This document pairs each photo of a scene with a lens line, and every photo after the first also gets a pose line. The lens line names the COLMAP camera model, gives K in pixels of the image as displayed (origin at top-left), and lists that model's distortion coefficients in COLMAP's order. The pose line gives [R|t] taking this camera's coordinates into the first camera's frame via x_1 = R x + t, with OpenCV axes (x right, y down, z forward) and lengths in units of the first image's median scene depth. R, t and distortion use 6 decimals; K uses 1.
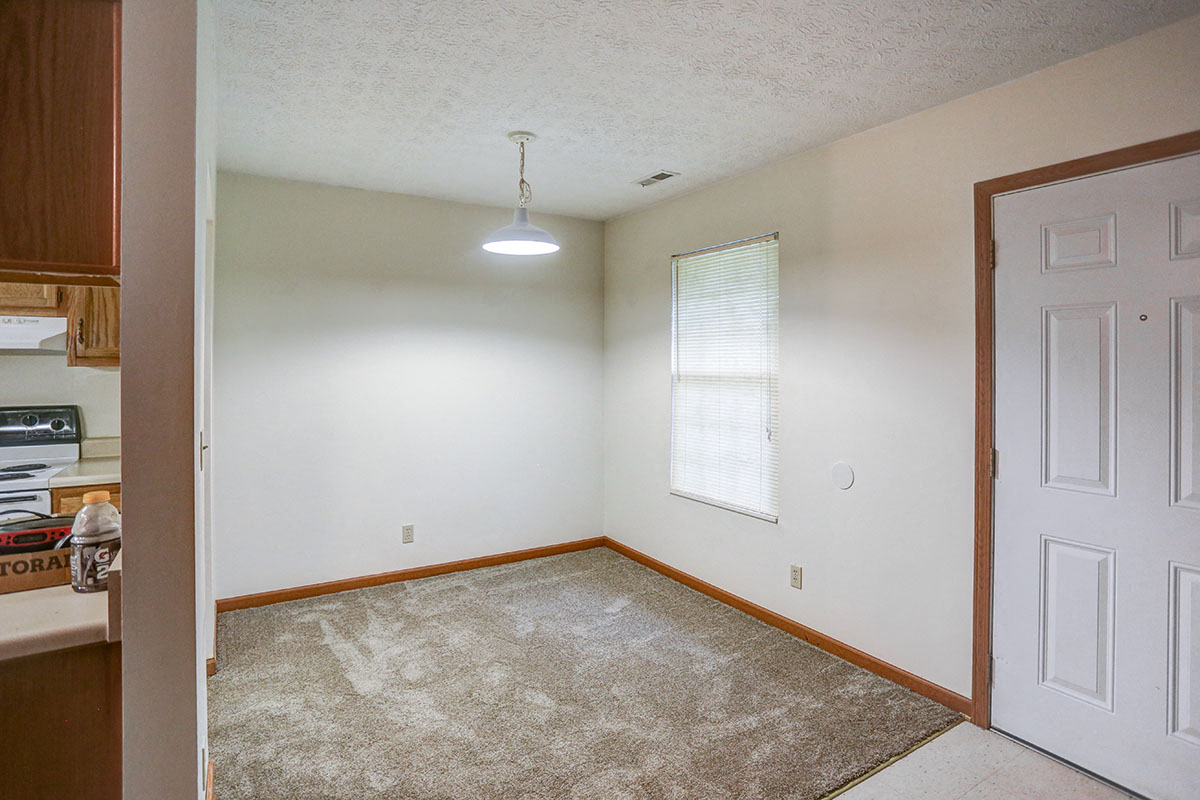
lens RADIAL K [[628.8, 0, 599.5], [0, 628.8, 377.7], [0, 0, 1]] dist [-0.001941, 0.000157]
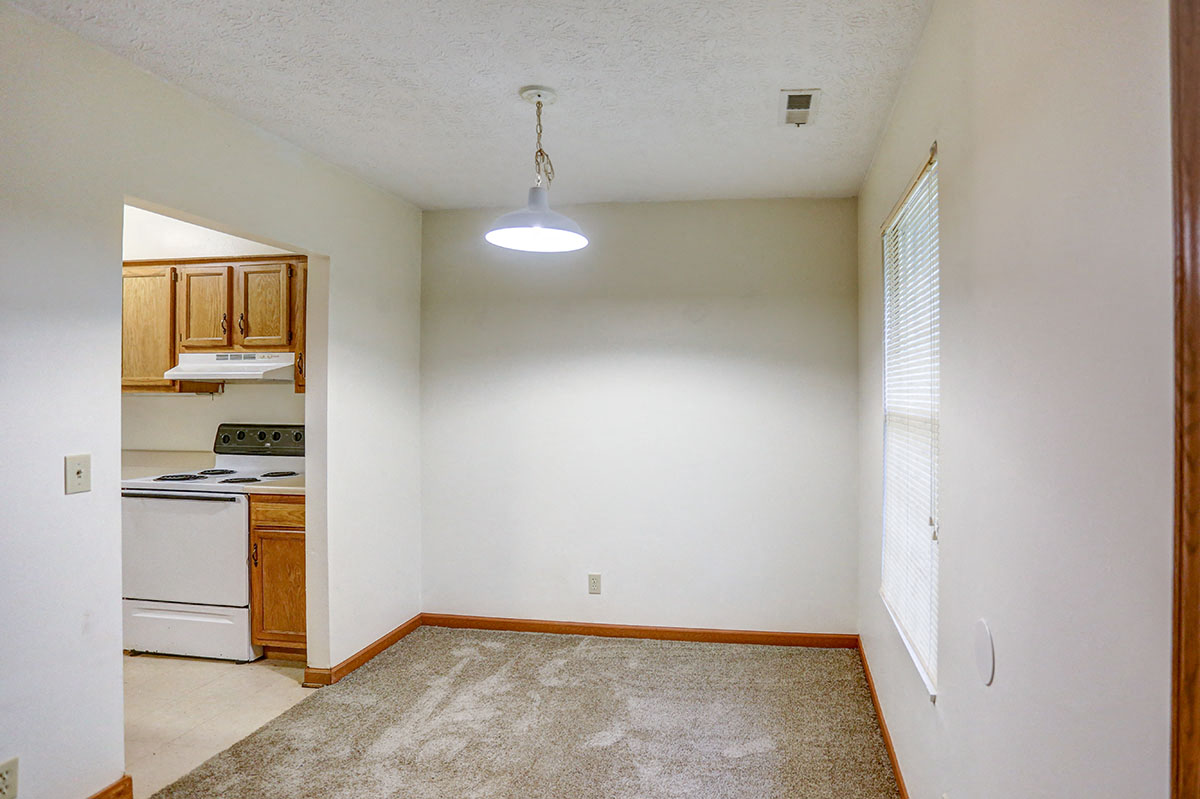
lens RADIAL K [[636.2, 0, 705.4], [0, 636.2, 397.0], [0, 0, 1]] dist [-0.039386, -0.000029]
pose [[0.790066, 0.007384, -0.612978, 0.461129], [-0.018980, 0.999743, -0.012420, -0.009523], [0.612728, 0.021447, 0.790002, 0.482456]]
